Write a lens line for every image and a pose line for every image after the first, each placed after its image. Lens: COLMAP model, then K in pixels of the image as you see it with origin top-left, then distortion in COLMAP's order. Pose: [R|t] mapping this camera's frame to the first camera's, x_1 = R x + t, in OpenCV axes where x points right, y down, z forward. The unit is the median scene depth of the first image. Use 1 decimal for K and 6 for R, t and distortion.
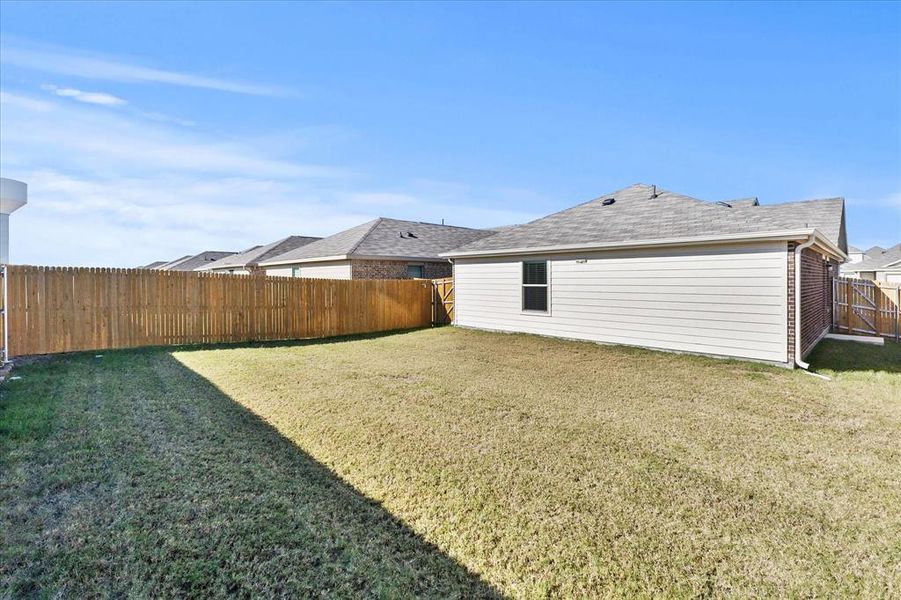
lens RADIAL K [[403.7, 0, 428.8], [0, 403.7, 277.7], [0, 0, 1]] dist [-0.001483, -0.000211]
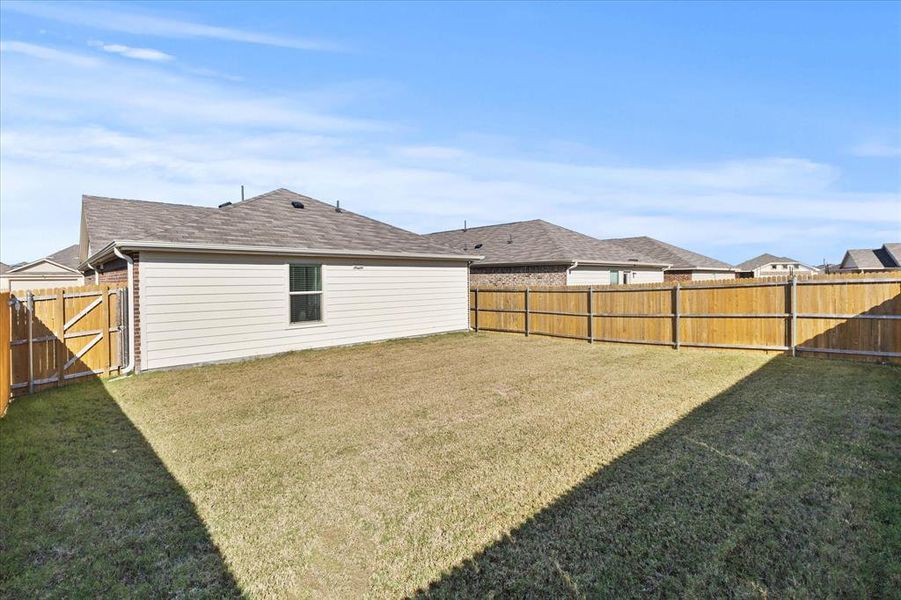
lens RADIAL K [[457.7, 0, 451.2], [0, 457.7, 279.3], [0, 0, 1]] dist [0.001159, 0.000212]
pose [[-0.053761, 0.002312, 0.998551, -0.705021], [0.008206, 0.999965, -0.001873, -0.004887], [-0.998520, 0.008093, -0.053778, 0.725597]]
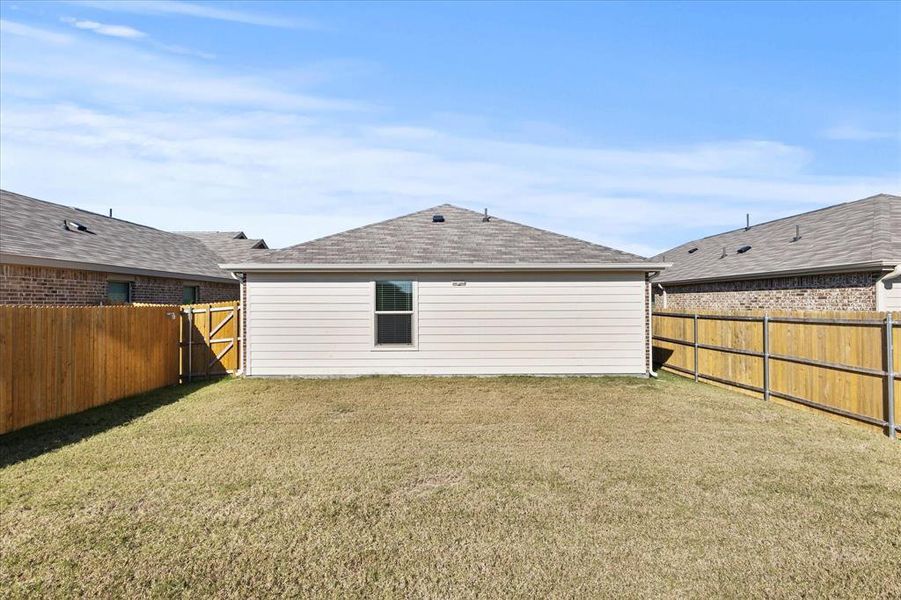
lens RADIAL K [[450.3, 0, 450.5], [0, 450.3, 300.0], [0, 0, 1]] dist [0.002894, 0.000634]
pose [[0.666199, 0.004758, 0.745759, -0.305564], [-0.000711, 0.999983, -0.005745, -0.000008], [-0.745773, 0.003297, 0.666191, 0.330375]]
